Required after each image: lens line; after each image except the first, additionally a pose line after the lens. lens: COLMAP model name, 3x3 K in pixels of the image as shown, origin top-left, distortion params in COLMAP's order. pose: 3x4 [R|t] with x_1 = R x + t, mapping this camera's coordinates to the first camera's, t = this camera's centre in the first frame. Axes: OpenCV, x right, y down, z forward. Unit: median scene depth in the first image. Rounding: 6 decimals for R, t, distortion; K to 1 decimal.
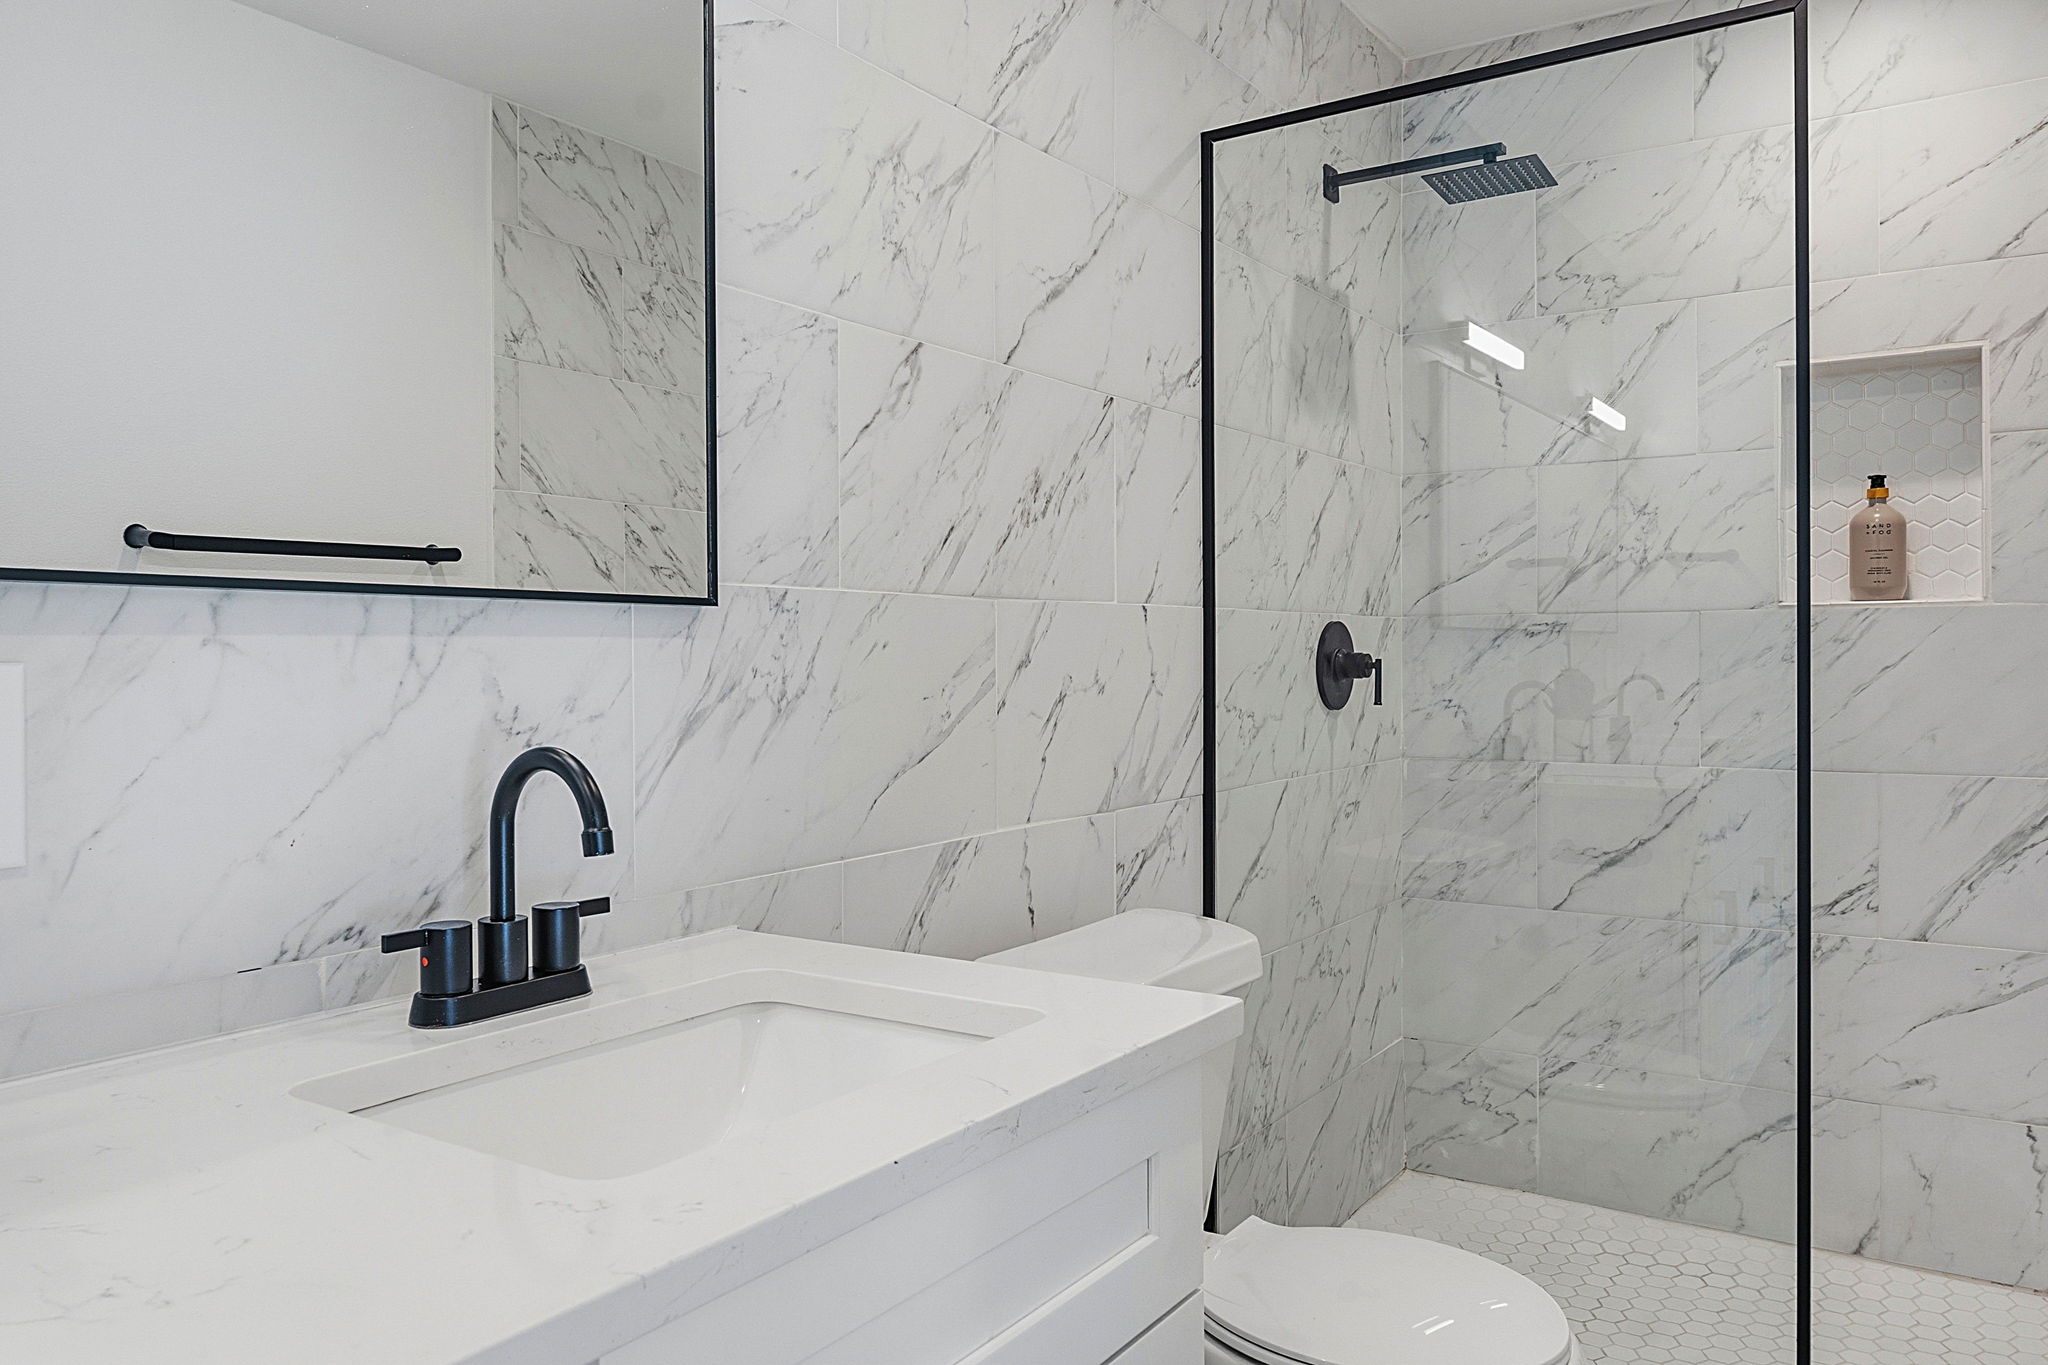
lens RADIAL K [[1445.0, 0, 1024.2], [0, 1445.0, 669.1], [0, 0, 1]] dist [-0.011347, -0.000049]
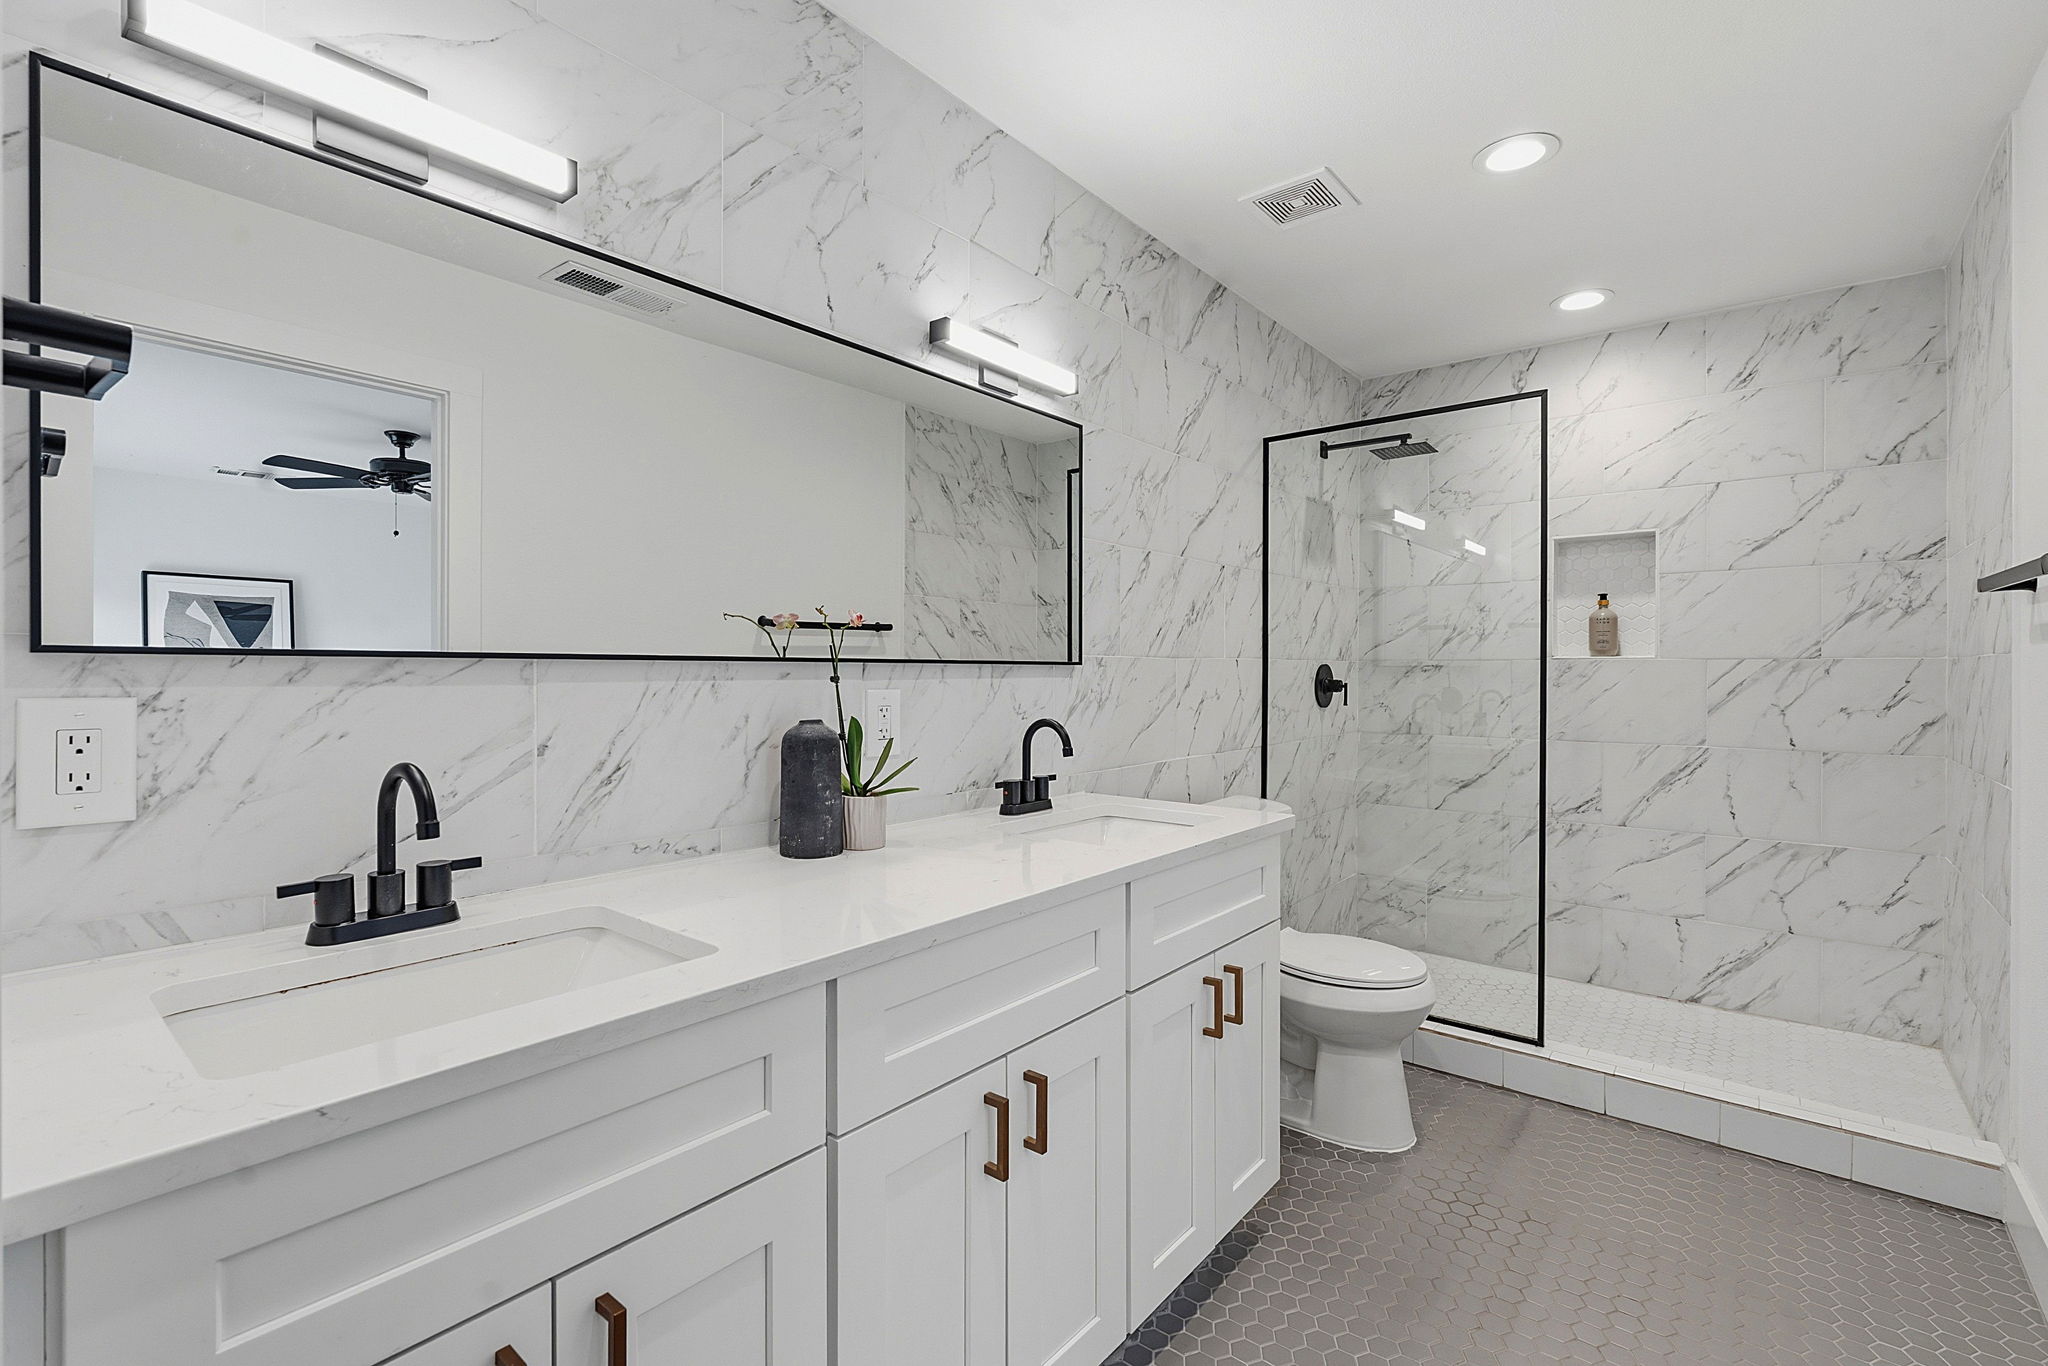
lens RADIAL K [[897.6, 0, 1034.8], [0, 897.6, 674.3], [0, 0, 1]] dist [-0.003642, 0.000167]
pose [[0.995788, 0.009296, -0.091217, -0.090725], [-0.009603, 0.999950, -0.002919, -0.013140], [0.091185, 0.003783, 0.995827, -0.357536]]
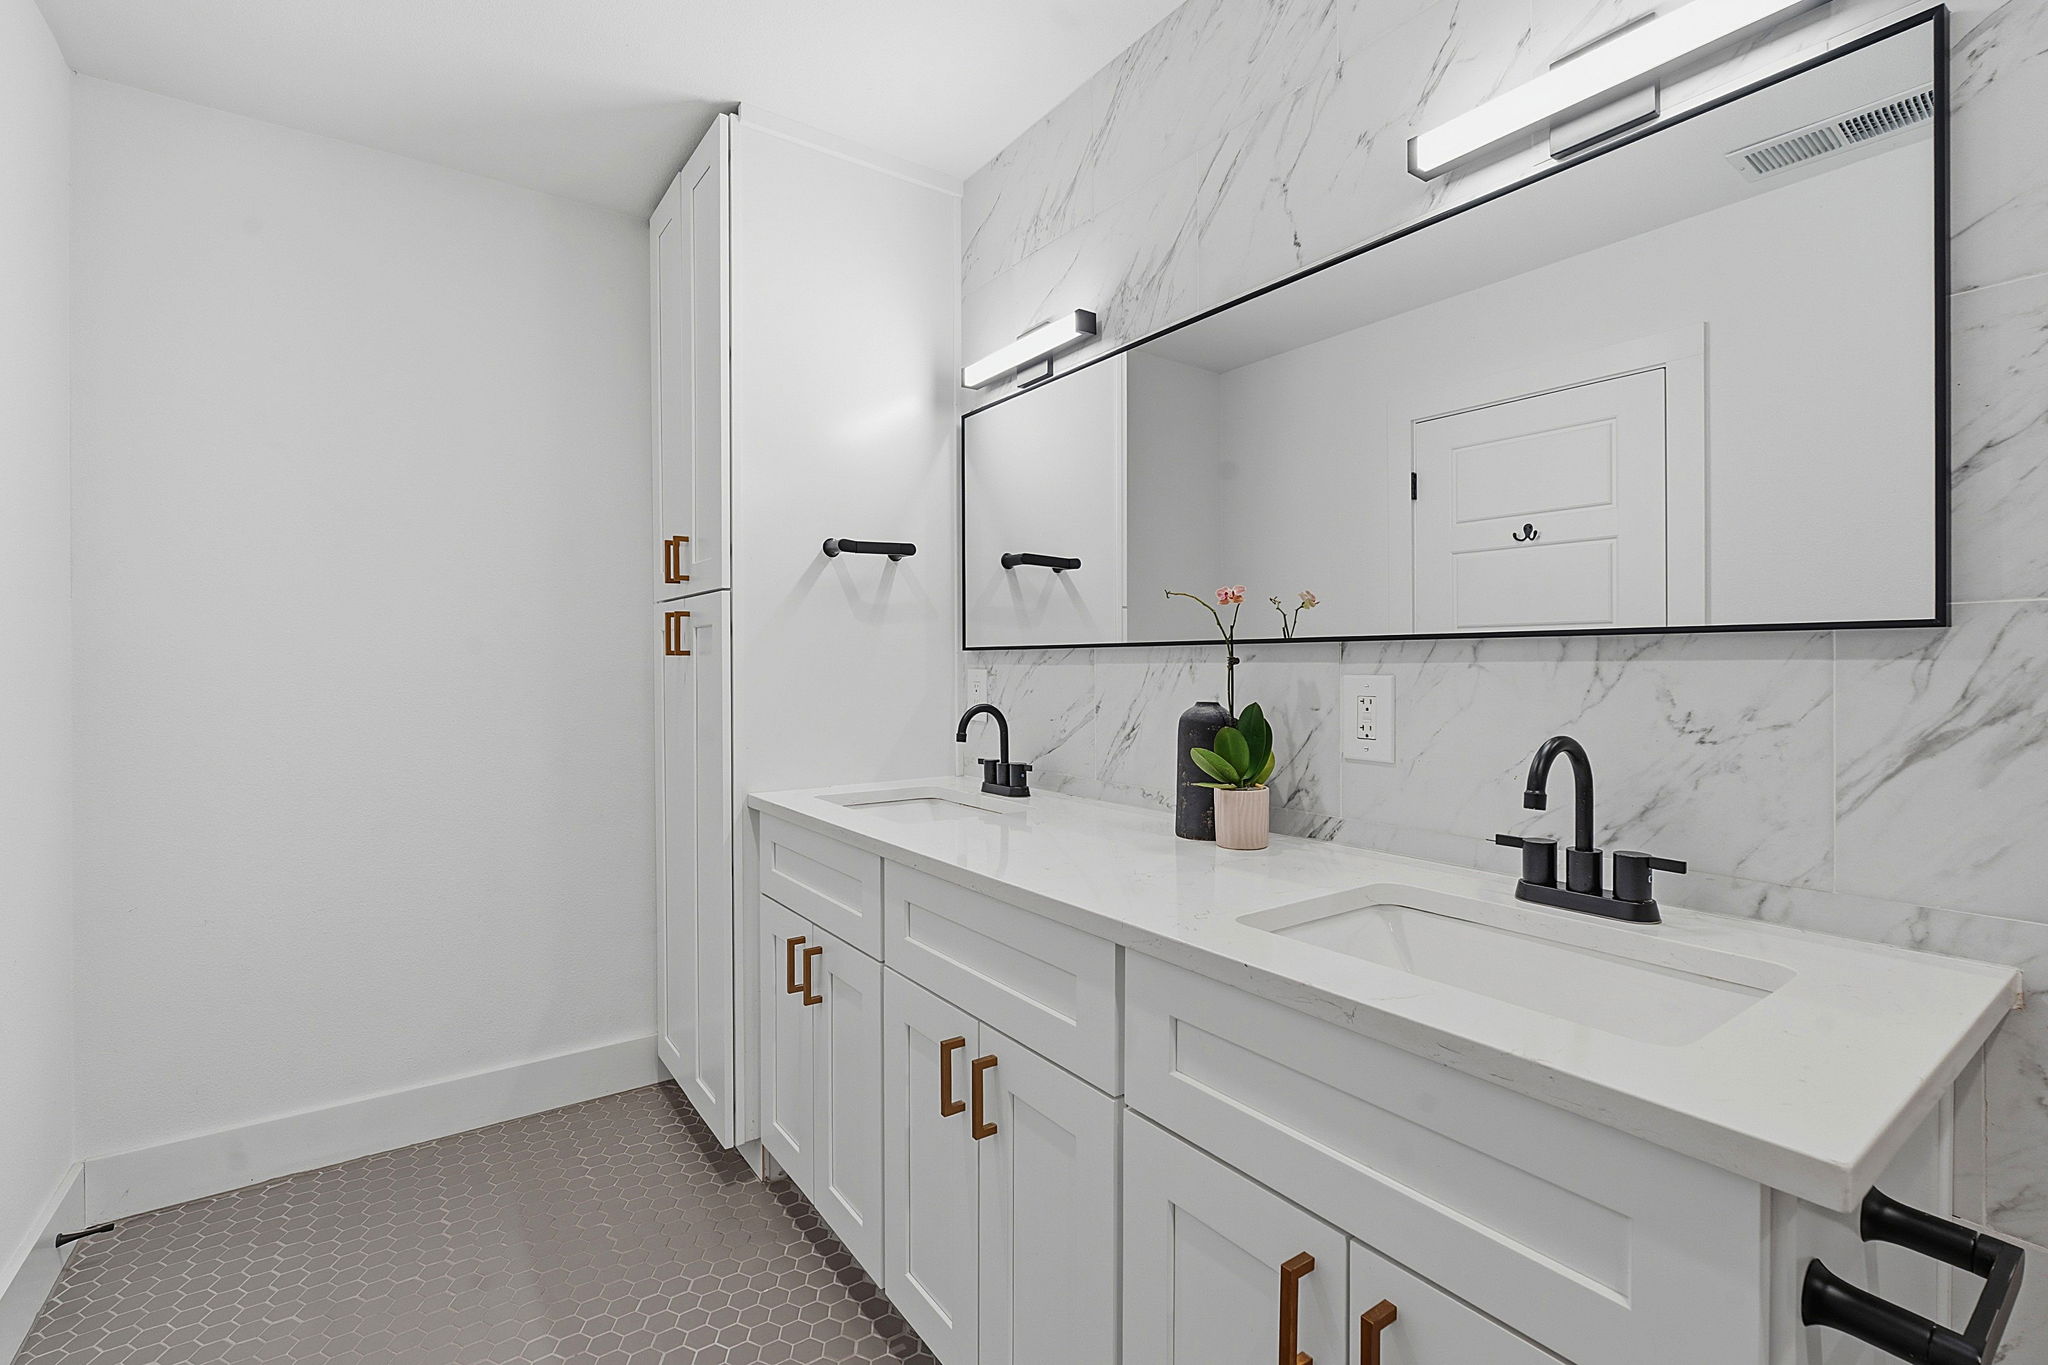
lens RADIAL K [[911.5, 0, 1027.6], [0, 911.5, 671.2], [0, 0, 1]] dist [-0.001337, 0.000000]
pose [[-0.342035, 0.013038, -0.939597, 0.352293], [-0.003210, 0.999882, 0.015043, -0.012357], [0.939682, 0.008161, -0.341952, 0.375905]]
